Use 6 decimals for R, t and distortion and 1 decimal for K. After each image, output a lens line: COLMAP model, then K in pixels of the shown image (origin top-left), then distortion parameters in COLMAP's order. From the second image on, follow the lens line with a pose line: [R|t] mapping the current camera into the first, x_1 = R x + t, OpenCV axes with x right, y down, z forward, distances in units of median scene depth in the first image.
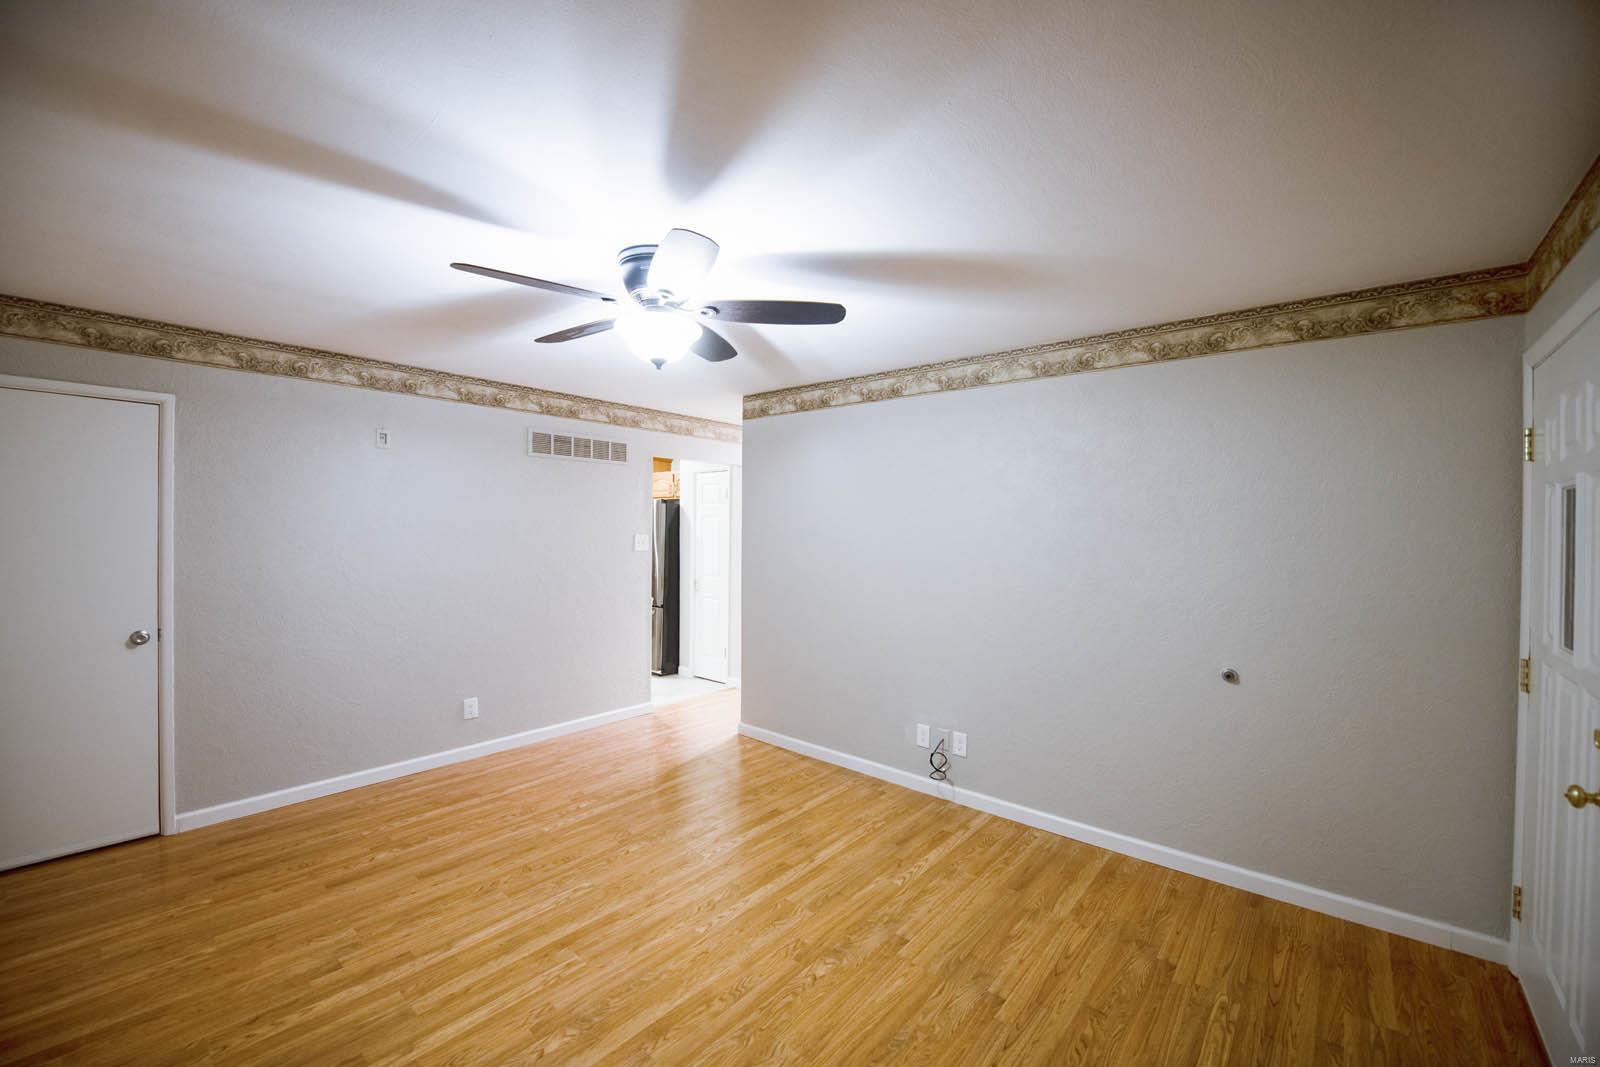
lens RADIAL K [[637.1, 0, 801.5], [0, 637.1, 532.9], [0, 0, 1]] dist [-0.013771, -0.002834]
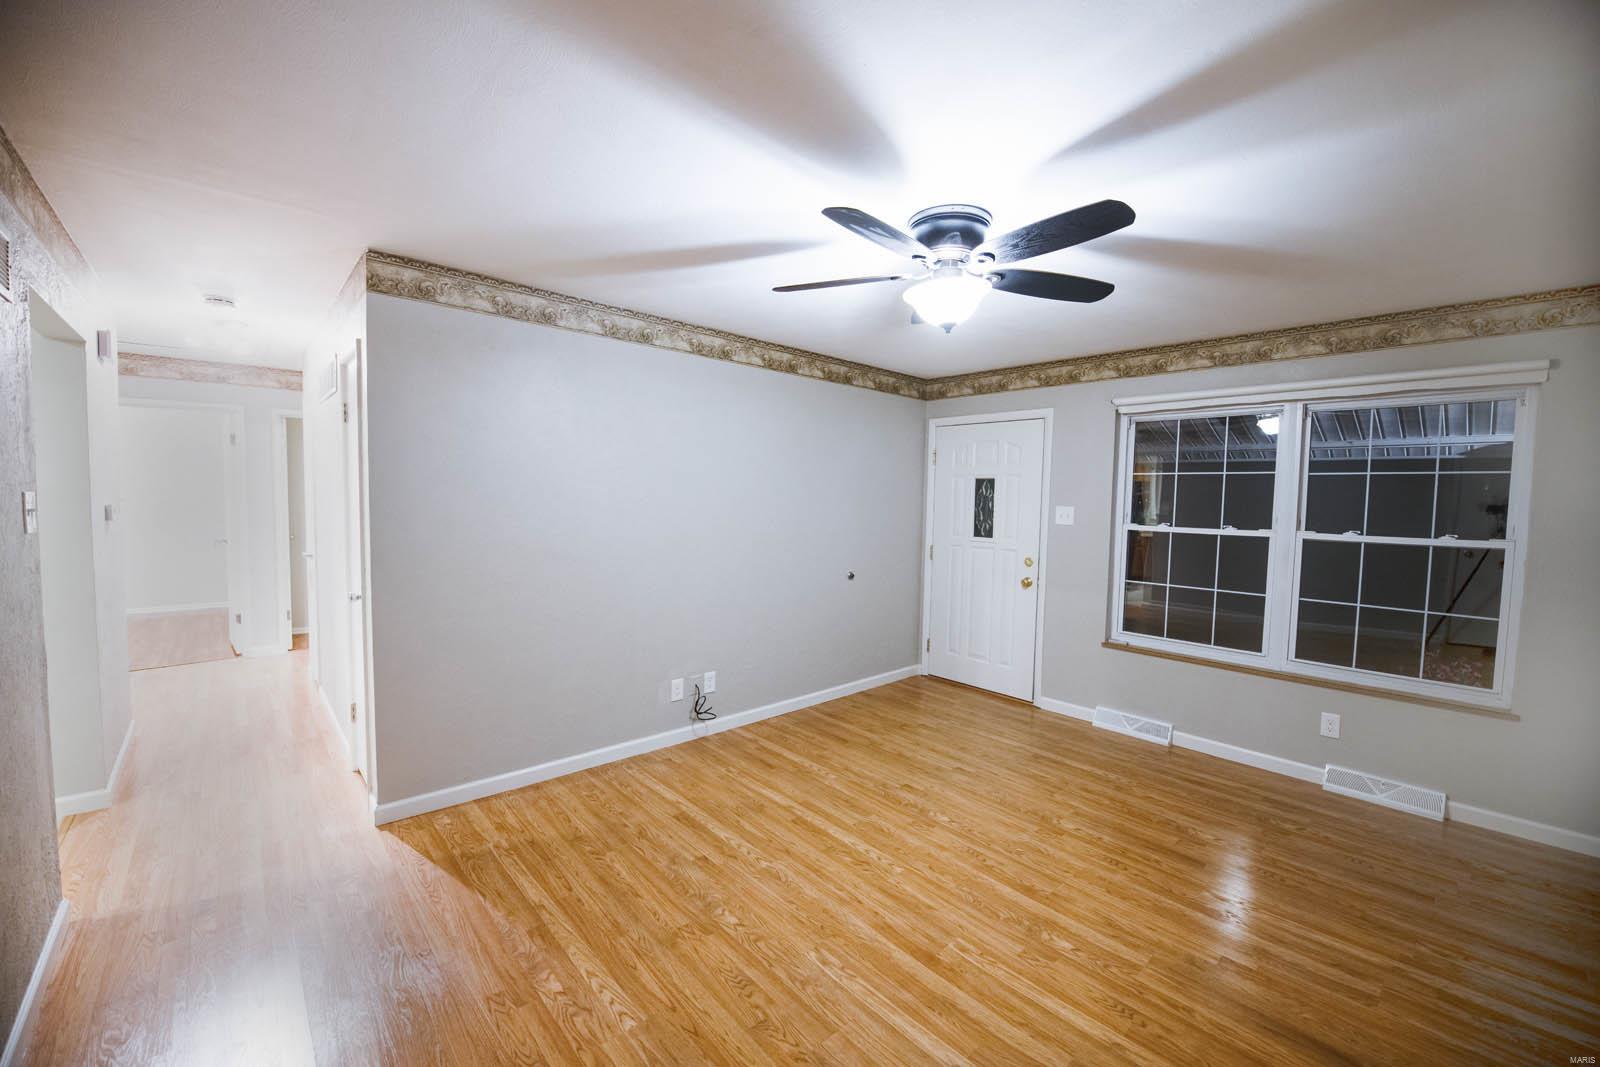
lens RADIAL K [[637.3, 0, 803.8], [0, 637.3, 530.6], [0, 0, 1]] dist [-0.016418, -0.001302]
pose [[0.122827, -0.062686, 0.990446, -1.015784], [-0.014372, 0.997786, 0.064933, -0.007681], [-0.992324, -0.022210, 0.121654, 0.882451]]
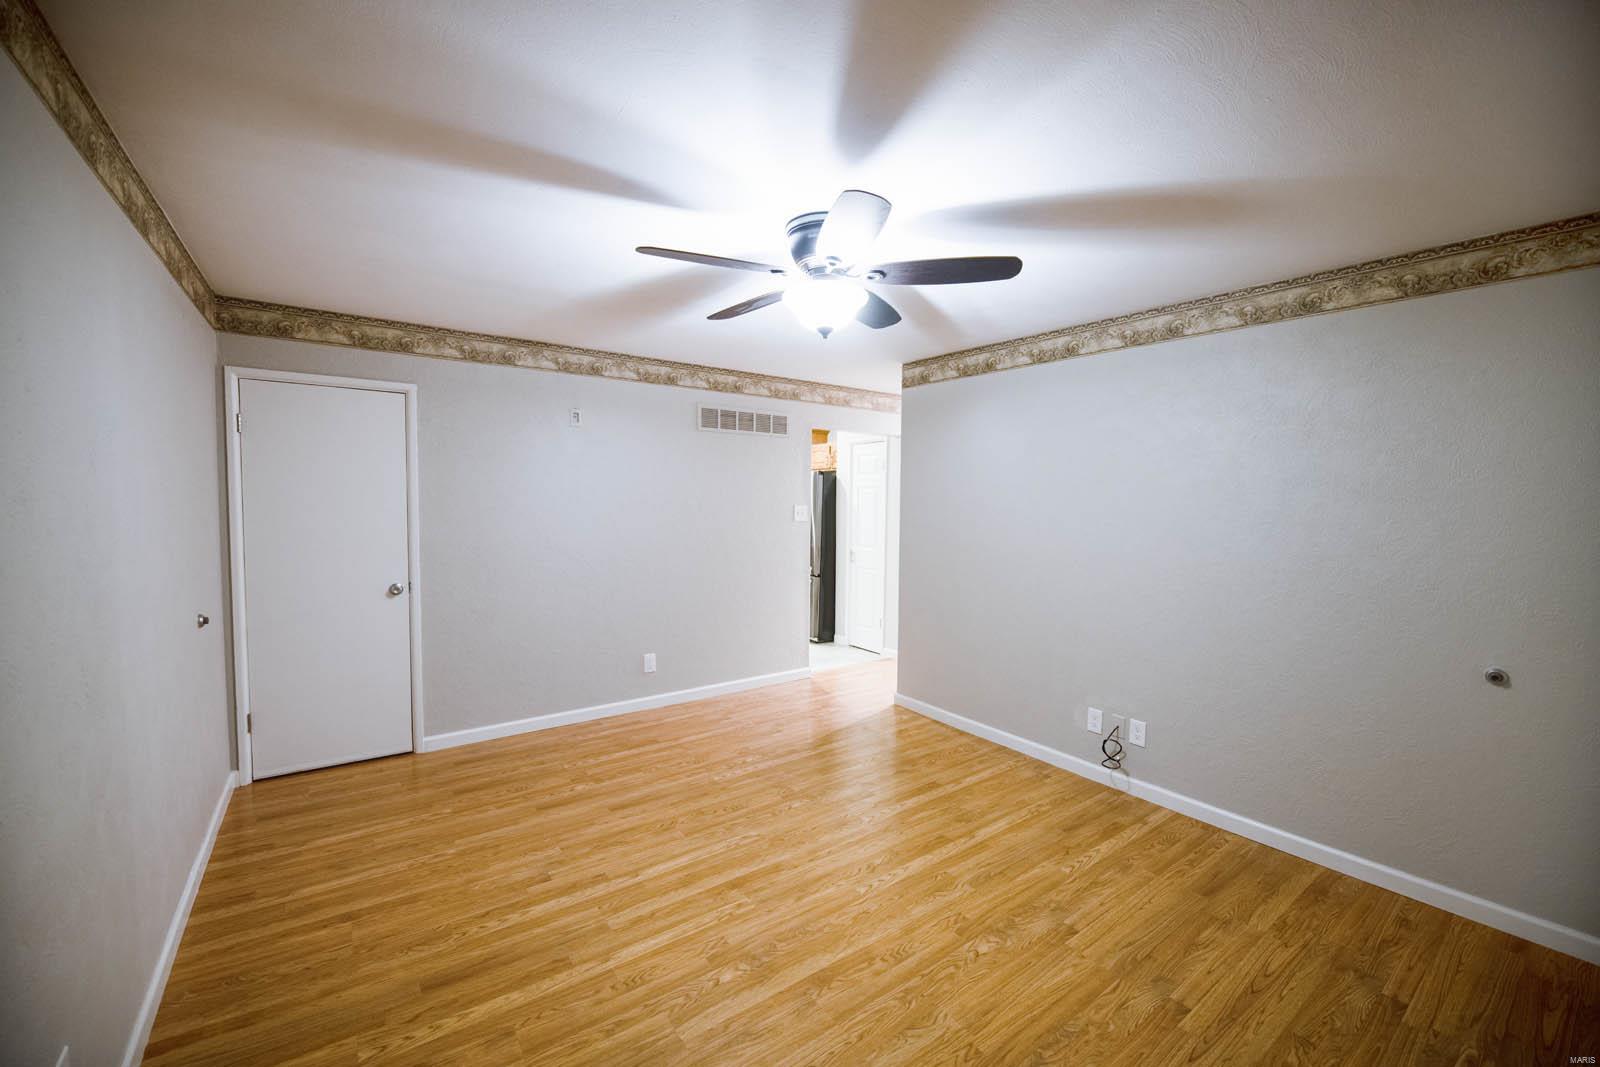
lens RADIAL K [[637.1, 0, 801.5], [0, 637.1, 532.9], [0, 0, 1]] dist [-0.013771, -0.002834]
pose [[0.972109, 0.012778, -0.234182, -0.017293], [-0.002623, 0.999045, 0.043625, 0.004097], [0.234516, -0.041794, 0.971213, 0.004070]]
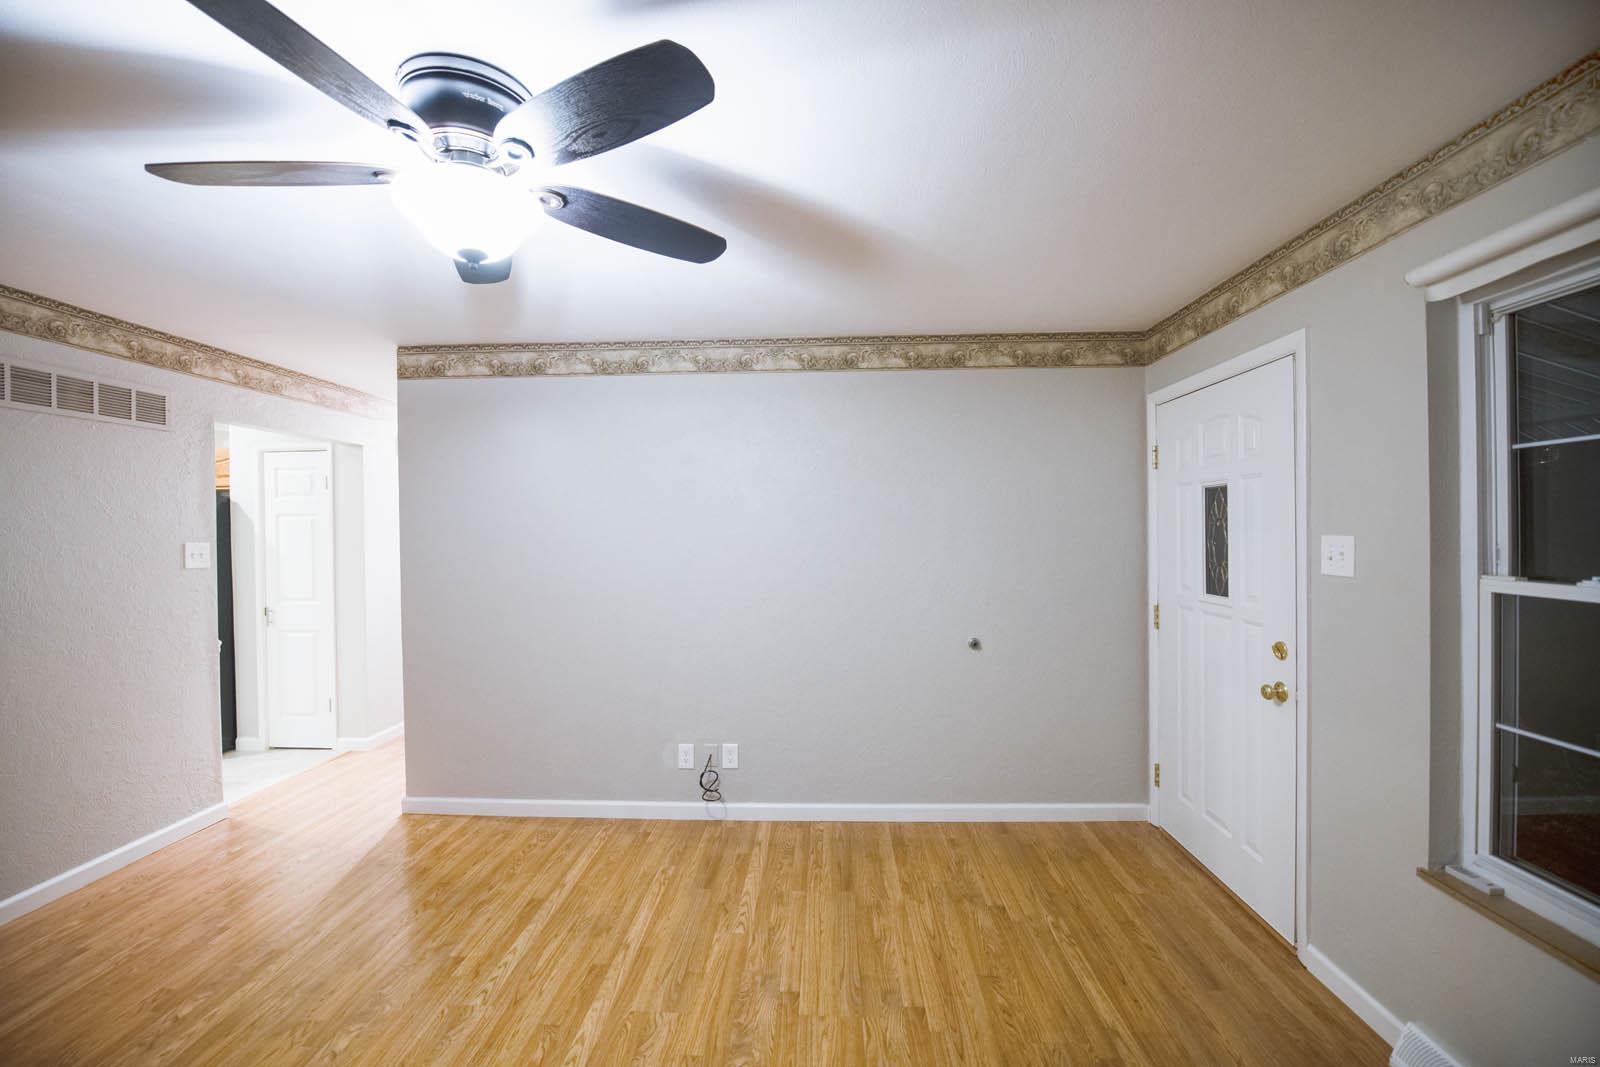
lens RADIAL K [[637.1, 0, 801.5], [0, 637.1, 532.9], [0, 0, 1]] dist [-0.013771, -0.002834]
pose [[0.788510, -0.021985, 0.614629, -0.289086], [0.022550, 0.999722, 0.006831, 0.004027], [-0.614609, 0.008474, 0.788786, 0.251806]]
